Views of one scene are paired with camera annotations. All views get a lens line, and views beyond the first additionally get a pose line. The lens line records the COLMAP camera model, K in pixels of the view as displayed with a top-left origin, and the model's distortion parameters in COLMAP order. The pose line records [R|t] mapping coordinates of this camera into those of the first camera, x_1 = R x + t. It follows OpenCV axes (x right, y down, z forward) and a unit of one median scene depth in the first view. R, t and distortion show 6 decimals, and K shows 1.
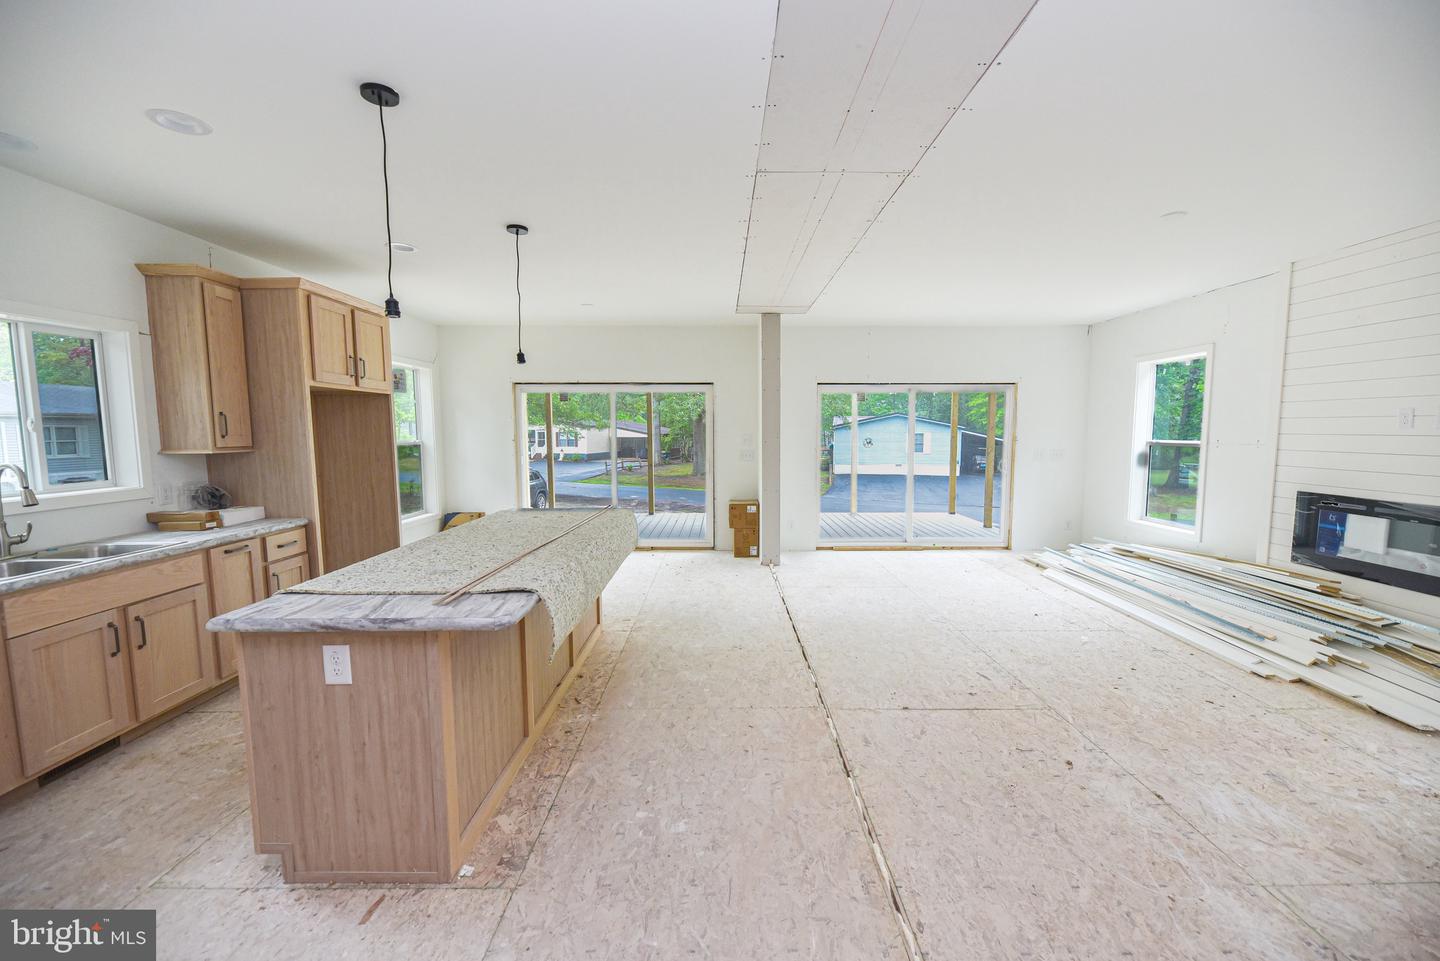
lens RADIAL K [[580.0, 0, 724.6], [0, 580.0, 484.1], [0, 0, 1]] dist [-0.000350, -0.002971]
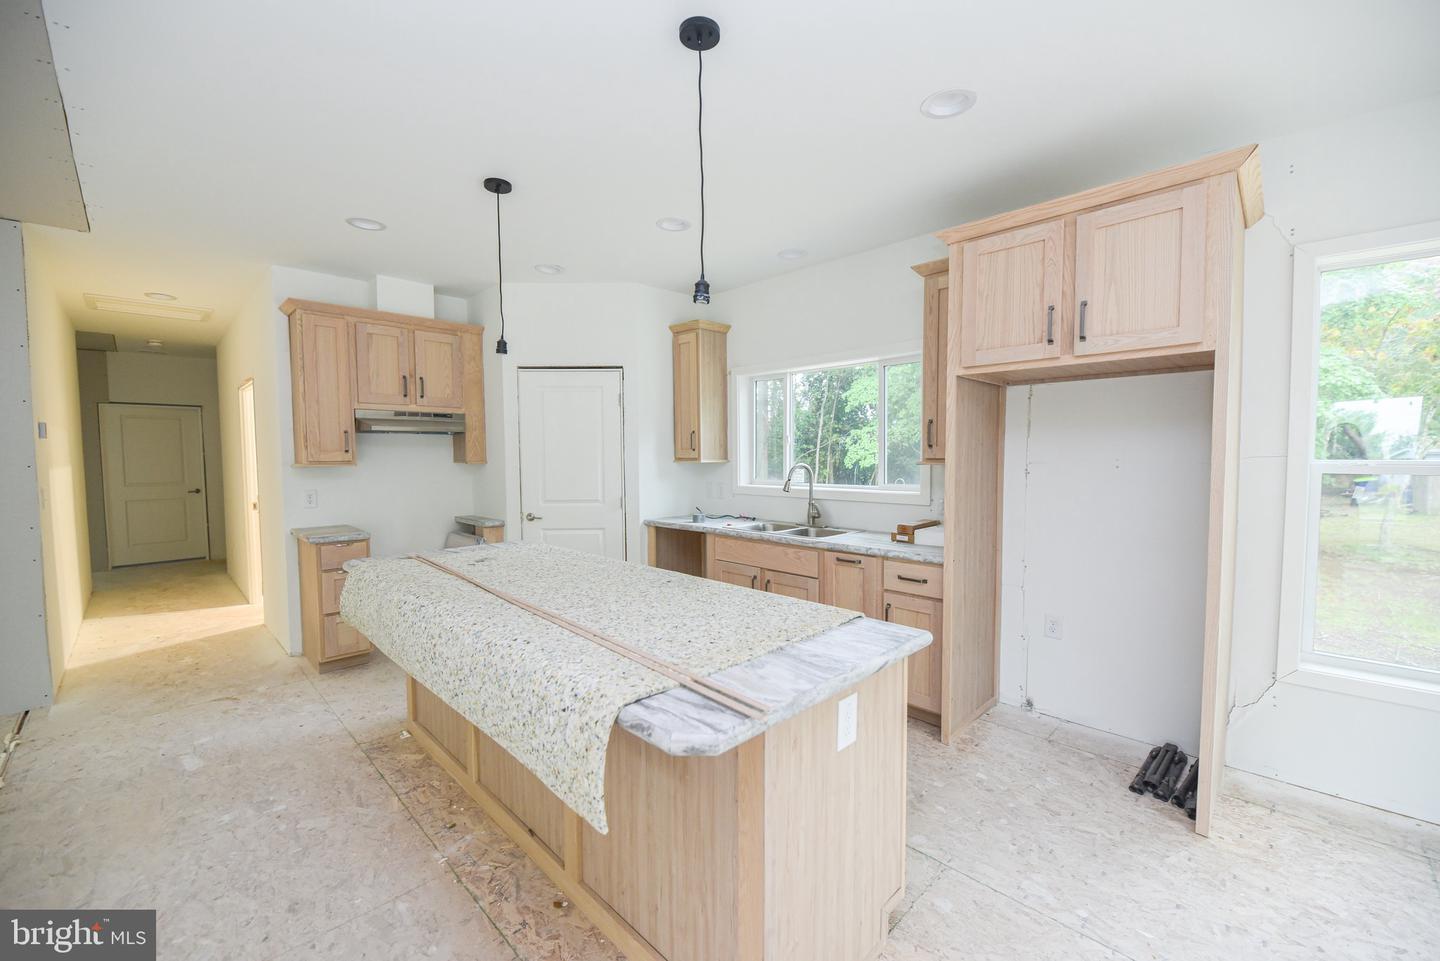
lens RADIAL K [[580.0, 0, 724.6], [0, 580.0, 484.1], [0, 0, 1]] dist [-0.000350, -0.002971]
pose [[-0.706790, 0.047070, -0.705856, -0.000581], [-0.056728, 0.990799, 0.122876, -0.061870], [0.705146, 0.126889, -0.697616, 0.746742]]
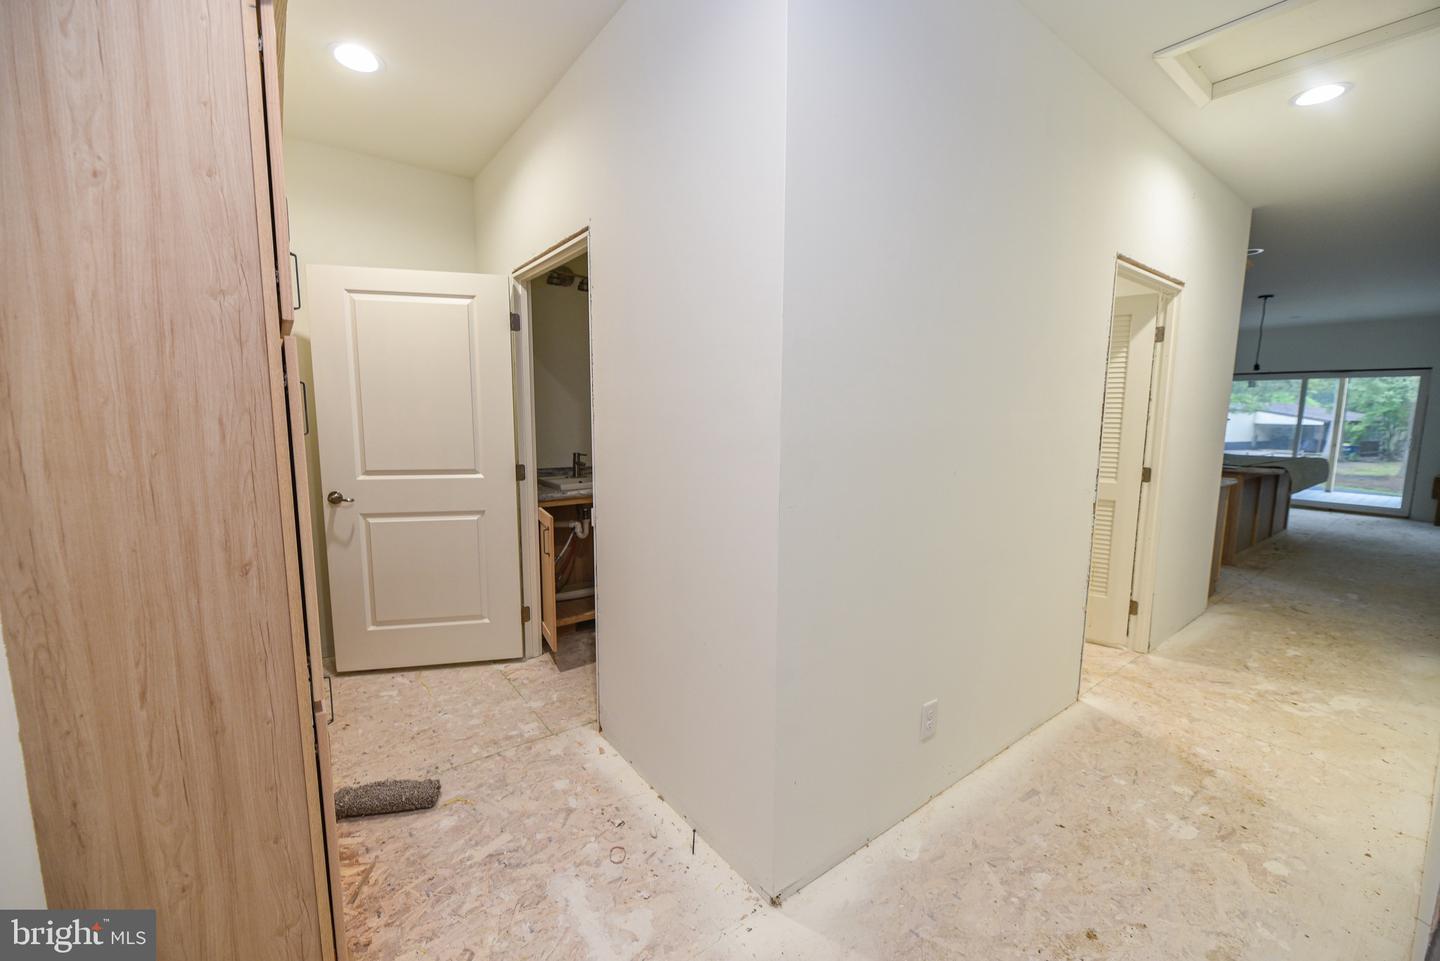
lens RADIAL K [[580.0, 0, 724.6], [0, 580.0, 484.1], [0, 0, 1]] dist [-0.000350, -0.002971]
pose [[0.601213, 0.106330, -0.791983, 0.064626], [-0.084042, 0.994024, 0.069658, 0.086025], [0.794657, 0.024681, 0.606556, -0.752091]]
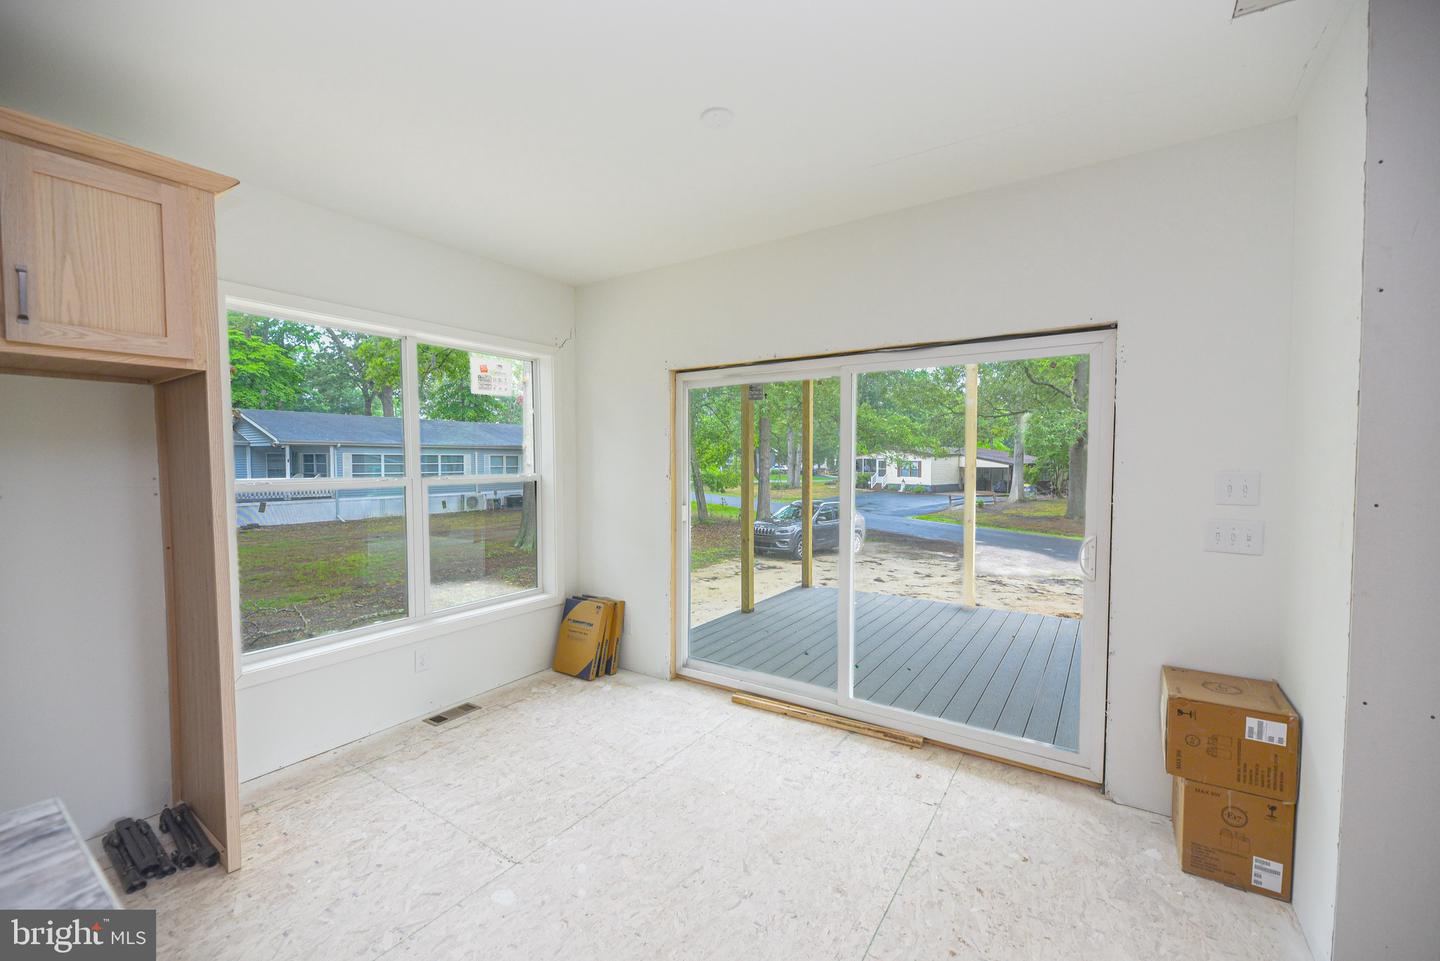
lens RADIAL K [[580.0, 0, 724.6], [0, 580.0, 484.1], [0, 0, 1]] dist [-0.000350, -0.002971]
pose [[0.829737, 0.025360, -0.557578, -0.019065], [-0.052891, 0.998044, -0.033314, -0.055285], [0.555643, 0.057133, 0.829456, 0.606519]]
